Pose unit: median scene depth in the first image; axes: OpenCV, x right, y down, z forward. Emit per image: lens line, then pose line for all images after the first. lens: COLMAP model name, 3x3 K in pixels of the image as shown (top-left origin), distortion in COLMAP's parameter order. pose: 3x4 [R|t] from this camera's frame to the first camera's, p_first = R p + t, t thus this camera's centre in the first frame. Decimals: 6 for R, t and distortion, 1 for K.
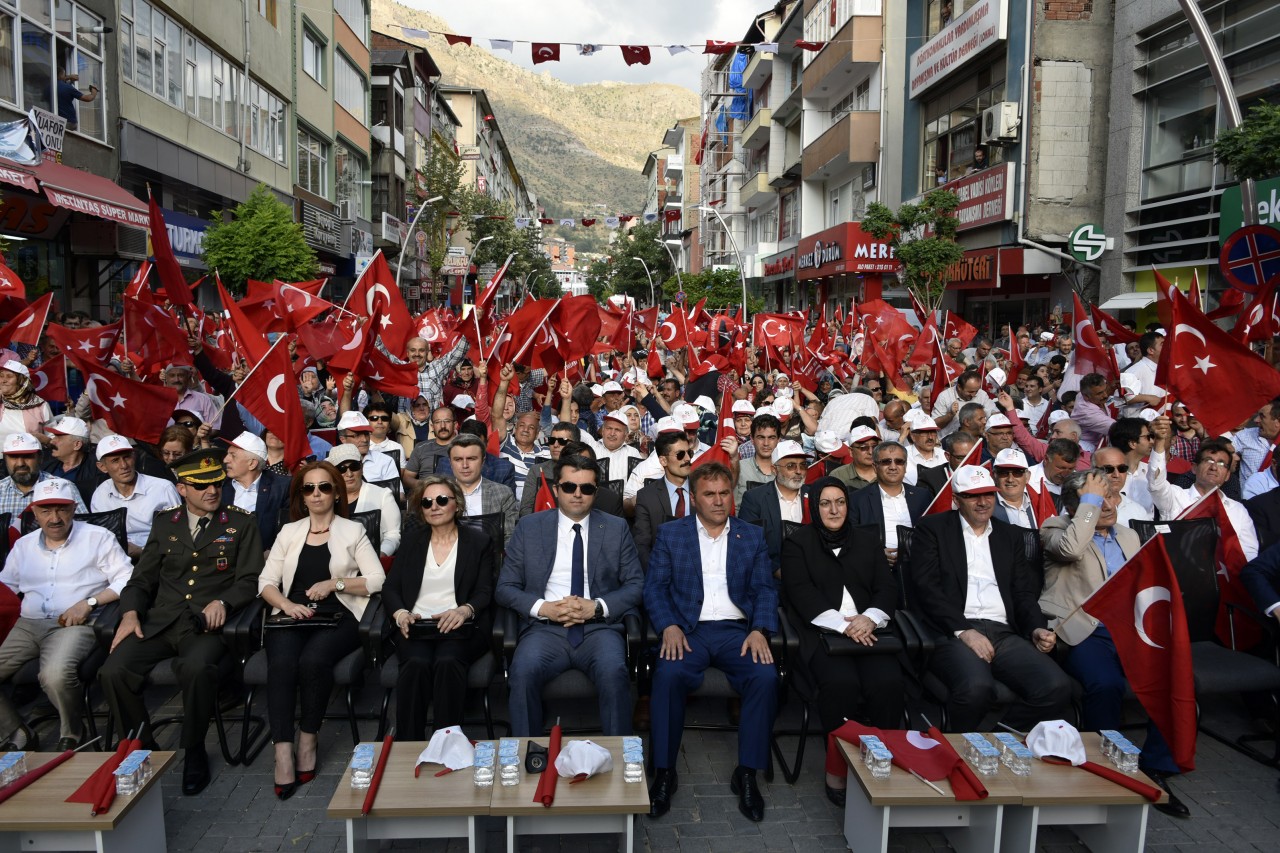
lens RADIAL K [[1006.2, 0, 640.0], [0, 1006.2, 426.5], [0, 0, 1]] dist [-0.032679, -0.011412]
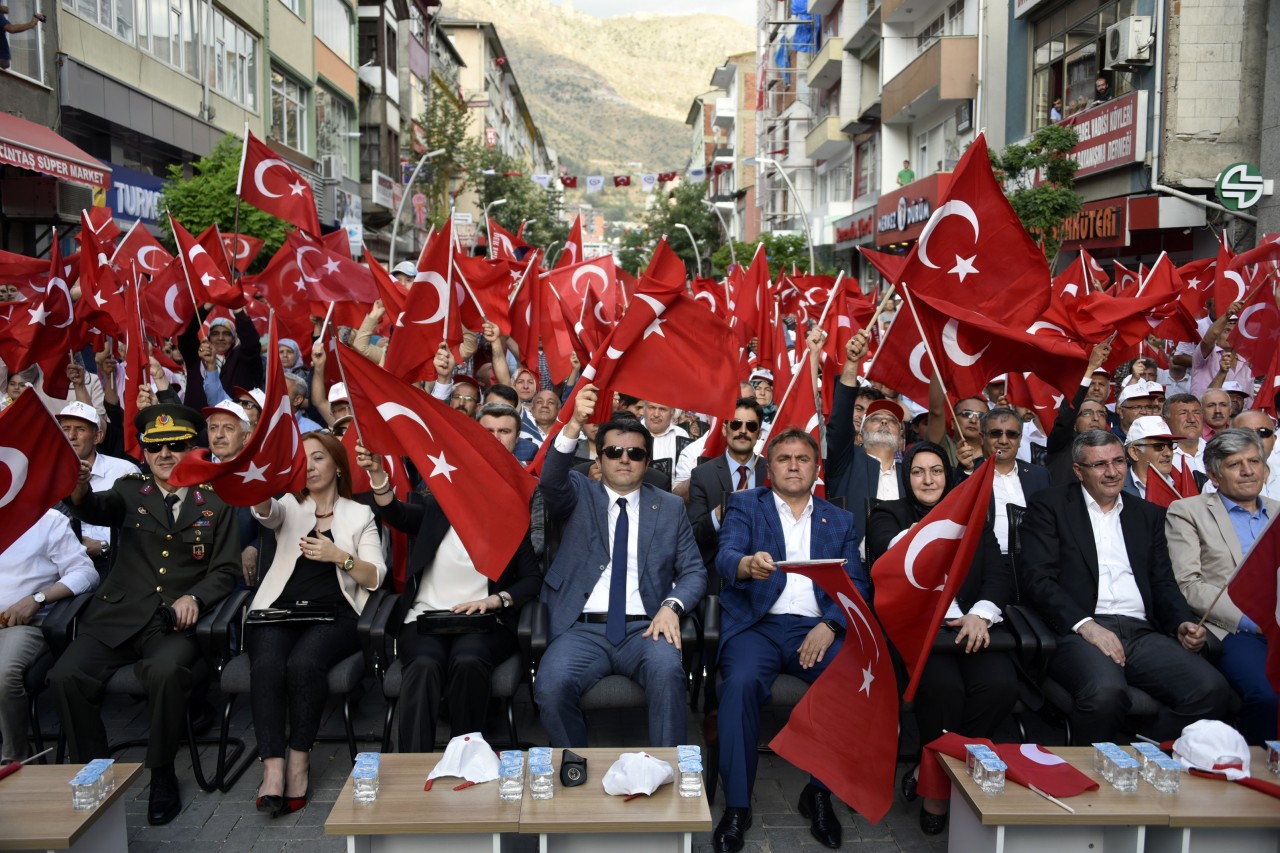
lens RADIAL K [[1224.3, 0, 640.0], [0, 1224.3, 426.5], [0, 0, 1]] dist [-0.016978, 0.009250]
pose [[0.999307, -0.007383, -0.036489, -0.001072], [0.007194, 0.999960, -0.005318, 0.006187], [0.036526, 0.005051, 0.999320, -0.001461]]
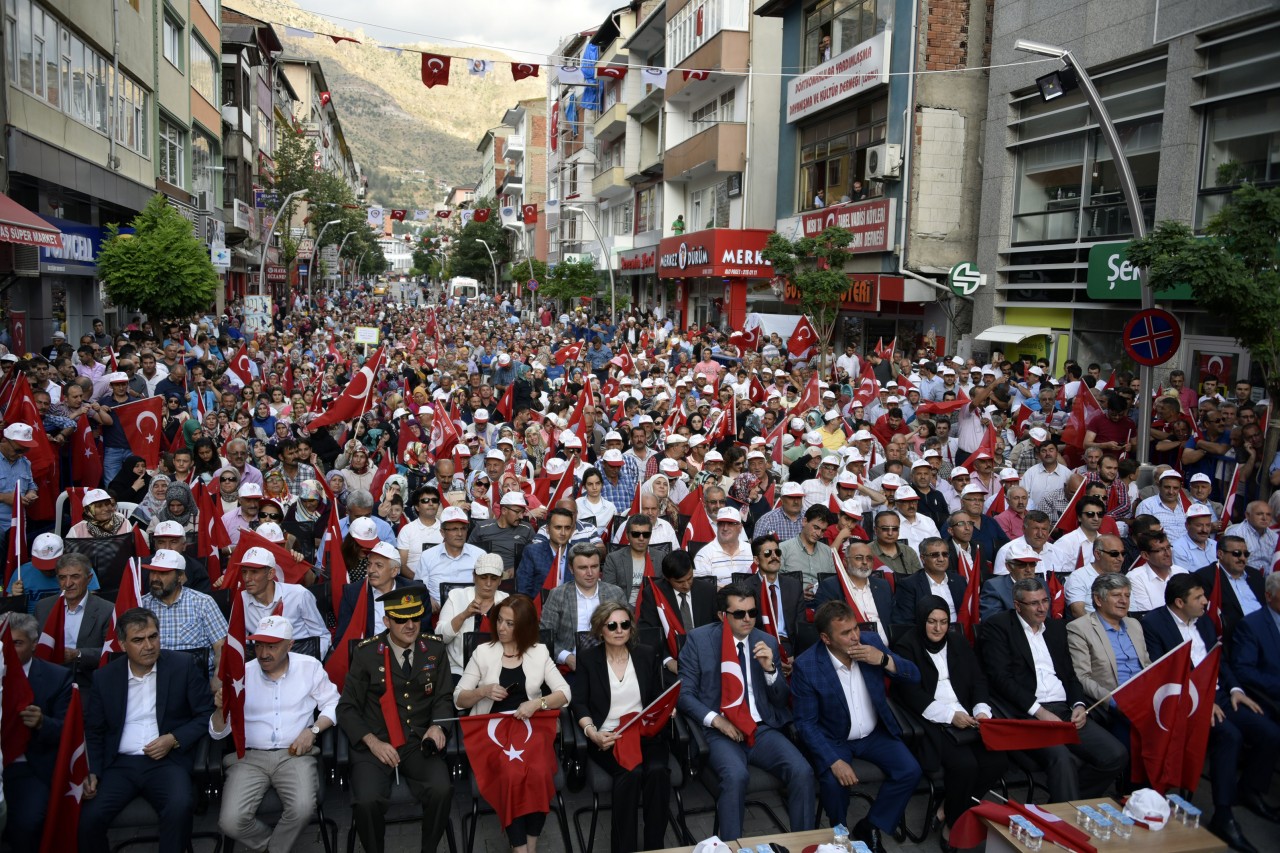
lens RADIAL K [[1006.2, 0, 640.0], [0, 1006.2, 426.5], [0, 0, 1]] dist [-0.032679, -0.011412]
pose [[0.984064, -0.009082, 0.177583, -0.058496], [0.003788, 0.999539, 0.030128, -0.029317], [-0.177775, -0.028976, 0.983645, -0.021974]]
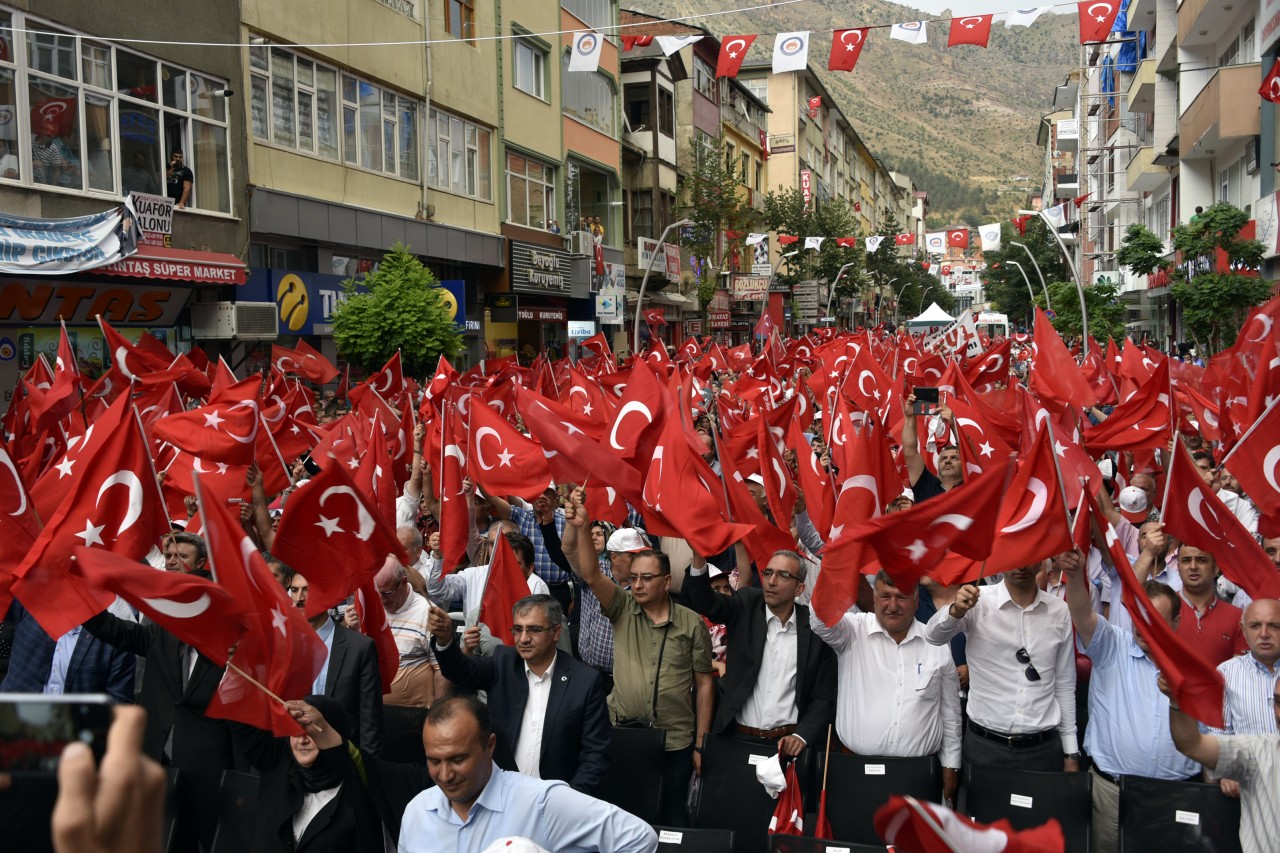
lens RADIAL K [[1284.7, 0, 640.0], [0, 1284.7, 426.5], [0, 0, 1]] dist [-0.020916, 0.016414]
pose [[0.943949, -0.013416, -0.329818, 0.116502], [0.002379, 0.999424, -0.033846, -0.028124], [0.330083, 0.031164, 0.943437, 0.008481]]
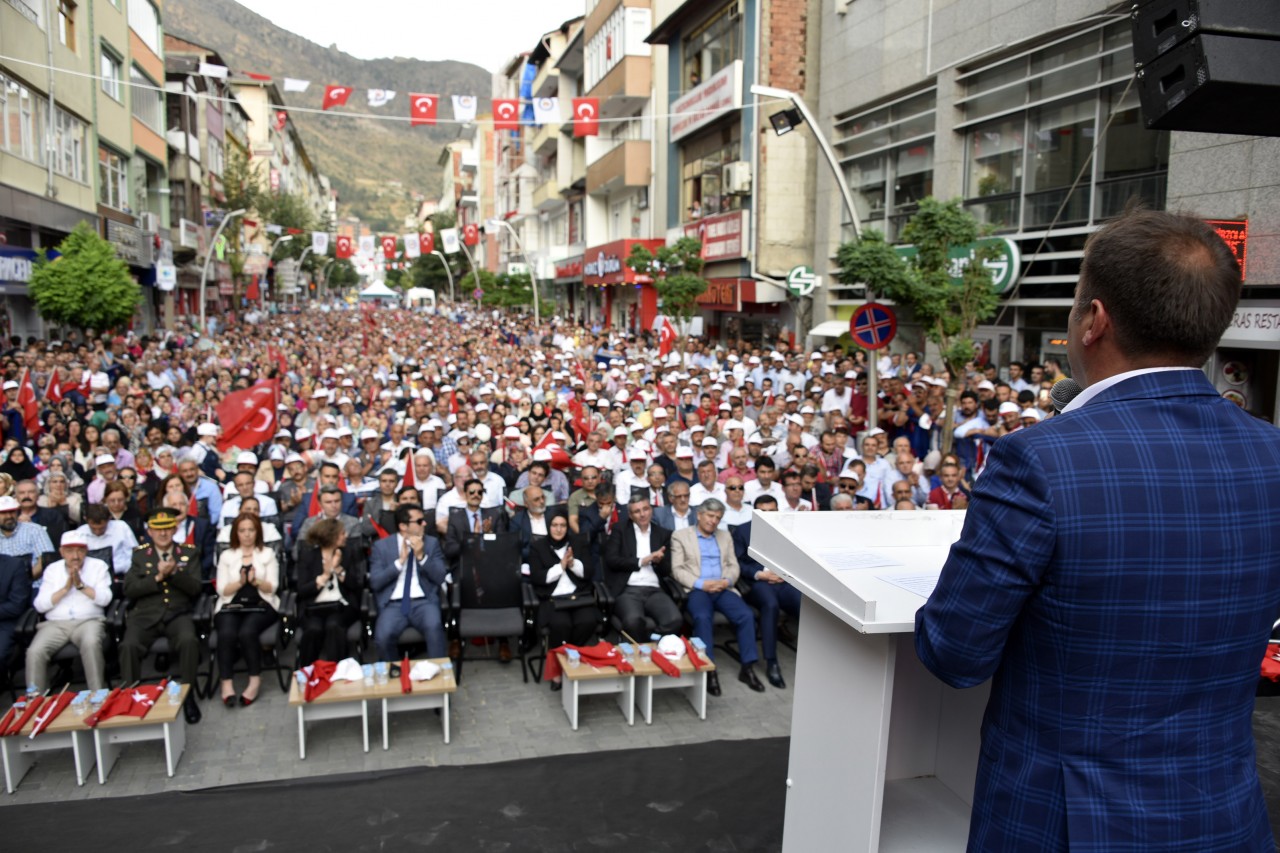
lens RADIAL K [[1002.4, 0, 640.0], [0, 1002.4, 426.5], [0, 0, 1]] dist [-0.031166, -0.010597]
pose [[0.980794, -0.029782, 0.192760, 0.000201], [0.025630, 0.999383, 0.024000, -0.019465], [-0.193356, -0.018598, 0.980952, -0.109390]]
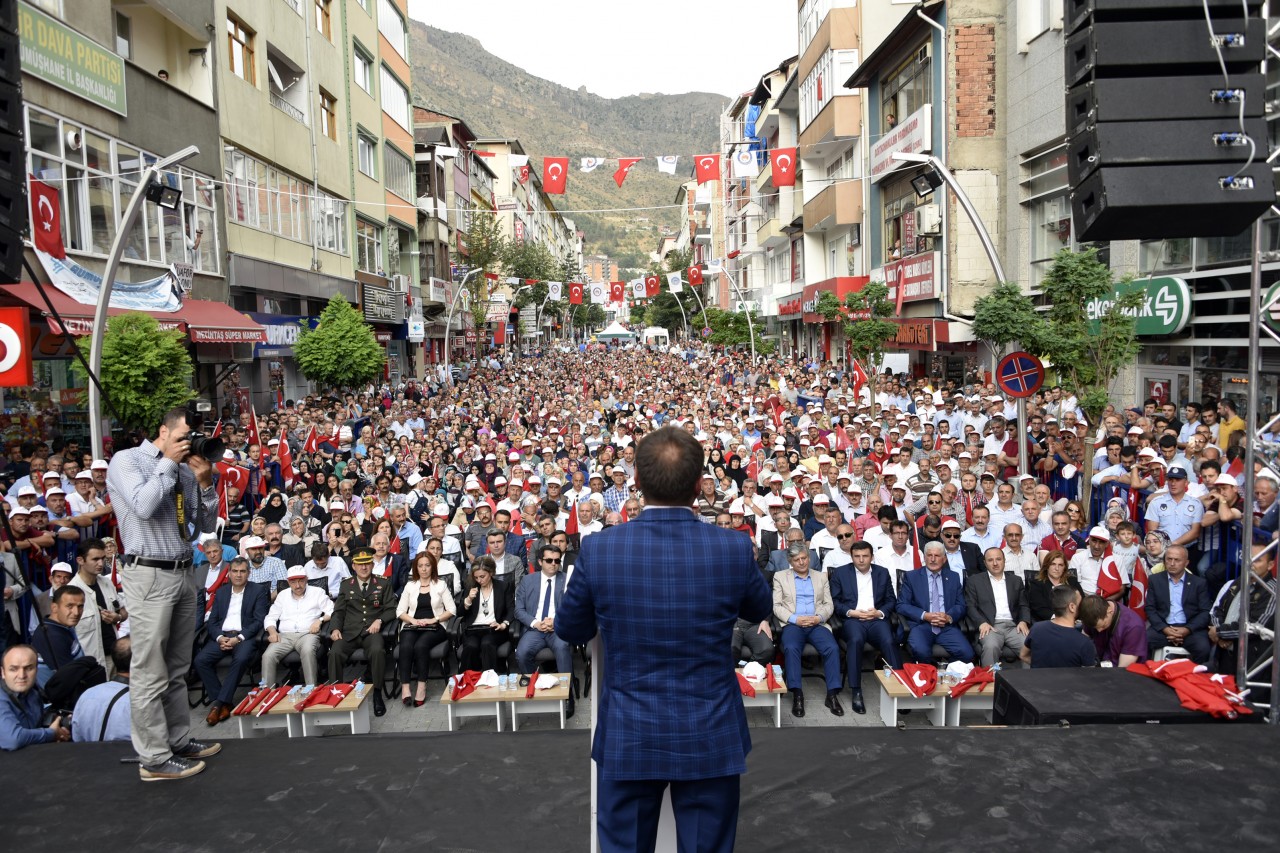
lens RADIAL K [[1029.2, 0, 640.0], [0, 1029.2, 426.5], [0, 0, 1]] dist [-0.023526, 0.000031]
pose [[0.997898, -0.039894, -0.051061, 0.037189], [0.039171, 0.999119, -0.015080, -0.026466], [0.051618, 0.013048, 0.998582, -0.167041]]
